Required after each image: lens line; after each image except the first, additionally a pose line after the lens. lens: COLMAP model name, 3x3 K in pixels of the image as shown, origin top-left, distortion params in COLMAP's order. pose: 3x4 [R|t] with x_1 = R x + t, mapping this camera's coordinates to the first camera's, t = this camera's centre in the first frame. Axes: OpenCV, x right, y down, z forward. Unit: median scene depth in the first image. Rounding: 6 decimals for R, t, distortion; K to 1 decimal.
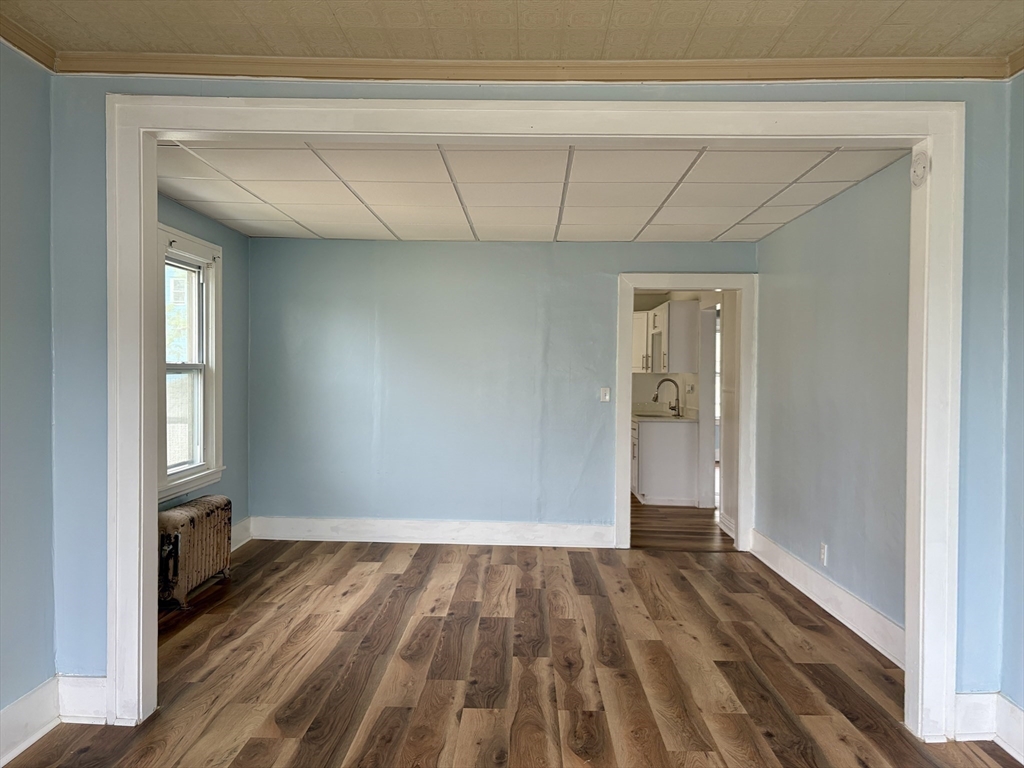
lens RADIAL K [[816.5, 0, 513.7], [0, 816.5, 382.8], [0, 0, 1]] dist [0.057407, -0.041876]
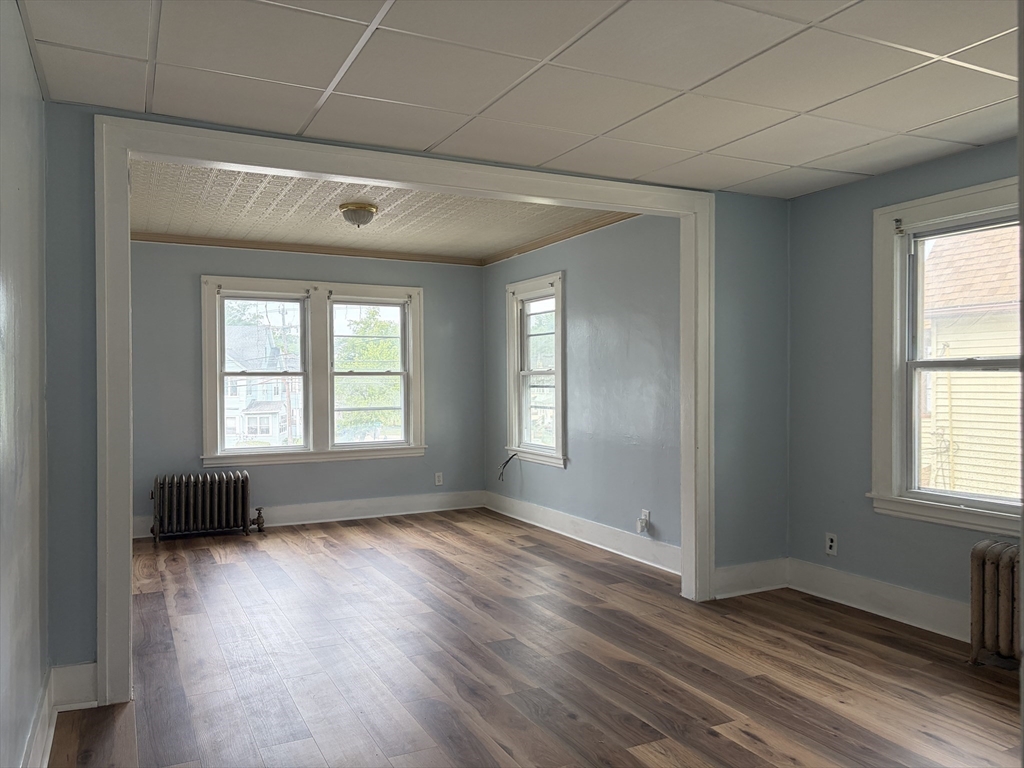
lens RADIAL K [[780.2, 0, 507.7], [0, 780.2, 376.9], [0, 0, 1]] dist [0.074433, -0.064809]
pose [[-0.889792, -0.009095, -0.456275, 0.381539], [-0.008862, 0.999957, -0.002651, 0.002601], [0.456280, 0.001685, -0.889835, 1.581142]]
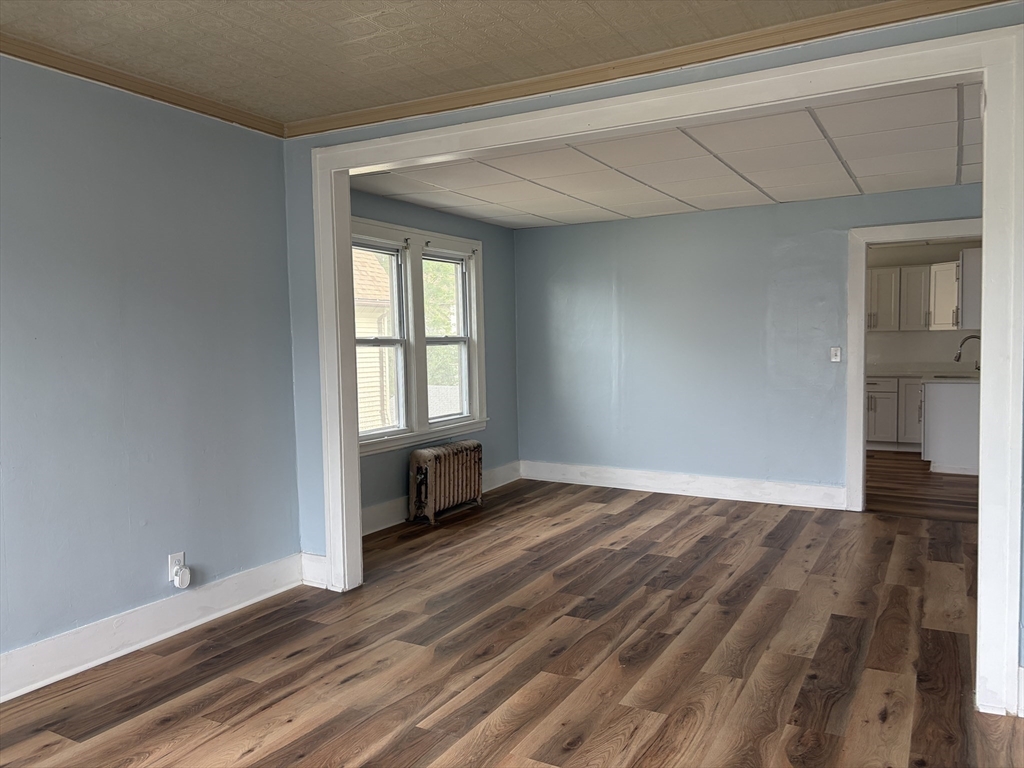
lens RADIAL K [[780.2, 0, 517.6], [0, 780.2, 382.3], [0, 0, 1]] dist [0.074433, -0.064809]
pose [[0.884665, -0.002149, -0.466223, 0.322493], [0.021851, 0.999082, 0.036857, 0.006144], [0.465715, -0.042793, 0.883899, -0.031095]]
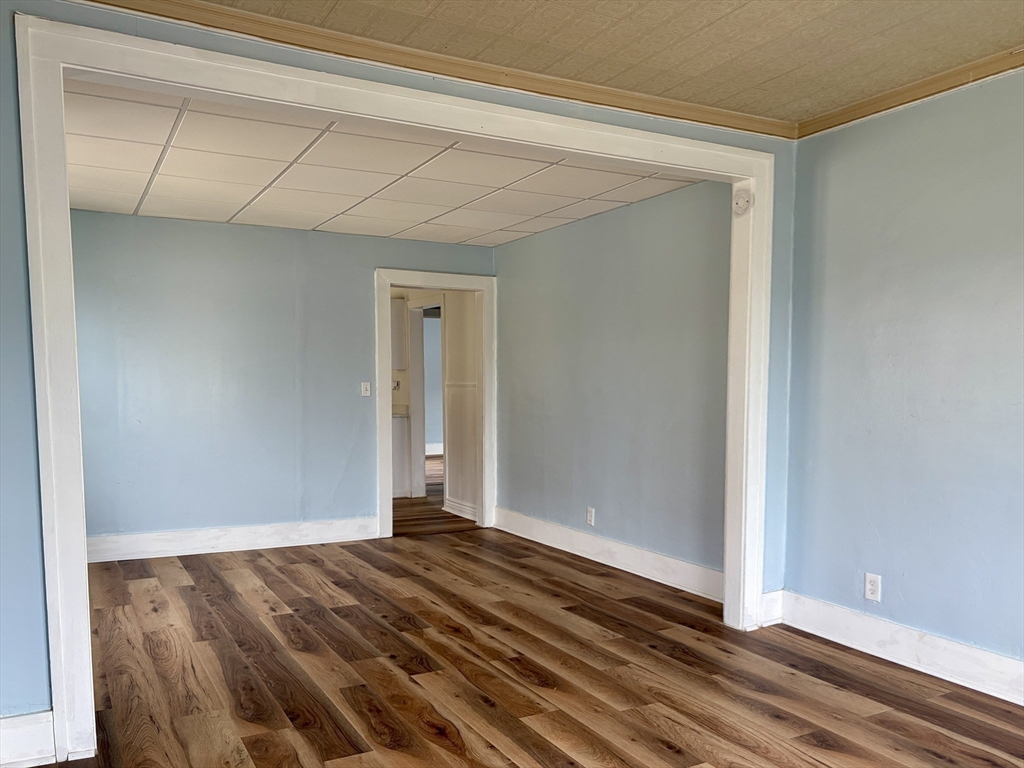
lens RADIAL K [[837.2, 0, 514.1], [0, 837.2, 447.6], [0, 0, 1]] dist [0.062303, -0.024463]
pose [[0.870067, -0.051272, 0.490260, -0.357895], [0.015501, 0.996930, 0.076750, 0.013508], [-0.492690, -0.059179, 0.868190, 0.000545]]
